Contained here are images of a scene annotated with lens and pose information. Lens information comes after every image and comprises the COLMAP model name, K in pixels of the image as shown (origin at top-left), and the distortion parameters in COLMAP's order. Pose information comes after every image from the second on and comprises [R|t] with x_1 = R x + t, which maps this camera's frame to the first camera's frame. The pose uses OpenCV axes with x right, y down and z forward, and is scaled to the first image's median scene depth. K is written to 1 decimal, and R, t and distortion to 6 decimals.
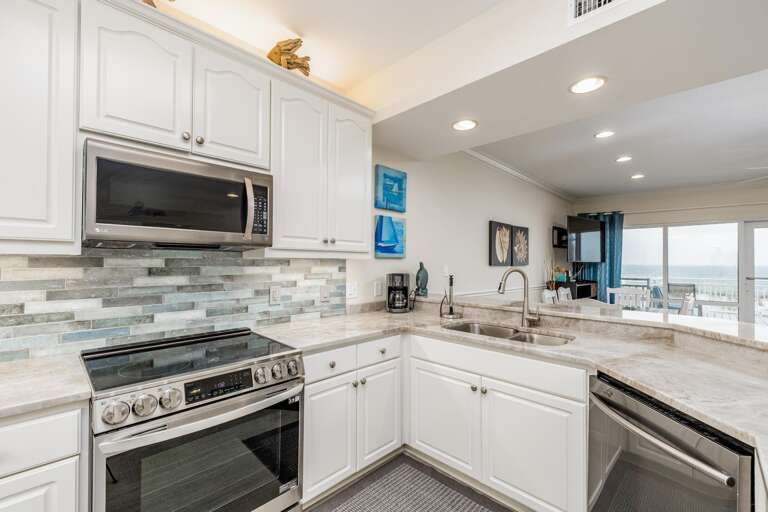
lens RADIAL K [[331.6, 0, 382.0], [0, 331.6, 257.8], [0, 0, 1]] dist [-0.000725, -0.000203]
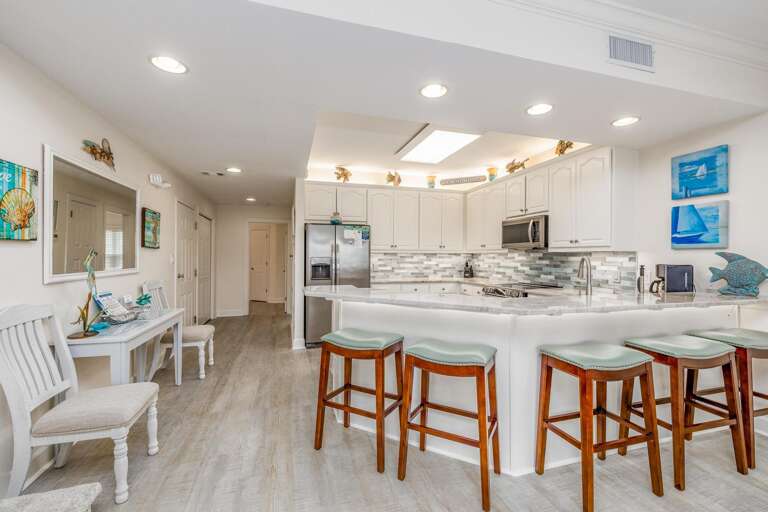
lens RADIAL K [[331.6, 0, 382.0], [0, 331.6, 257.8], [0, 0, 1]] dist [-0.000725, -0.000203]
pose [[-0.486613, -0.002819, -0.873613, 1.515071], [0.005116, 0.999968, -0.006077, 0.032884], [0.873603, -0.007427, -0.486583, 0.822765]]
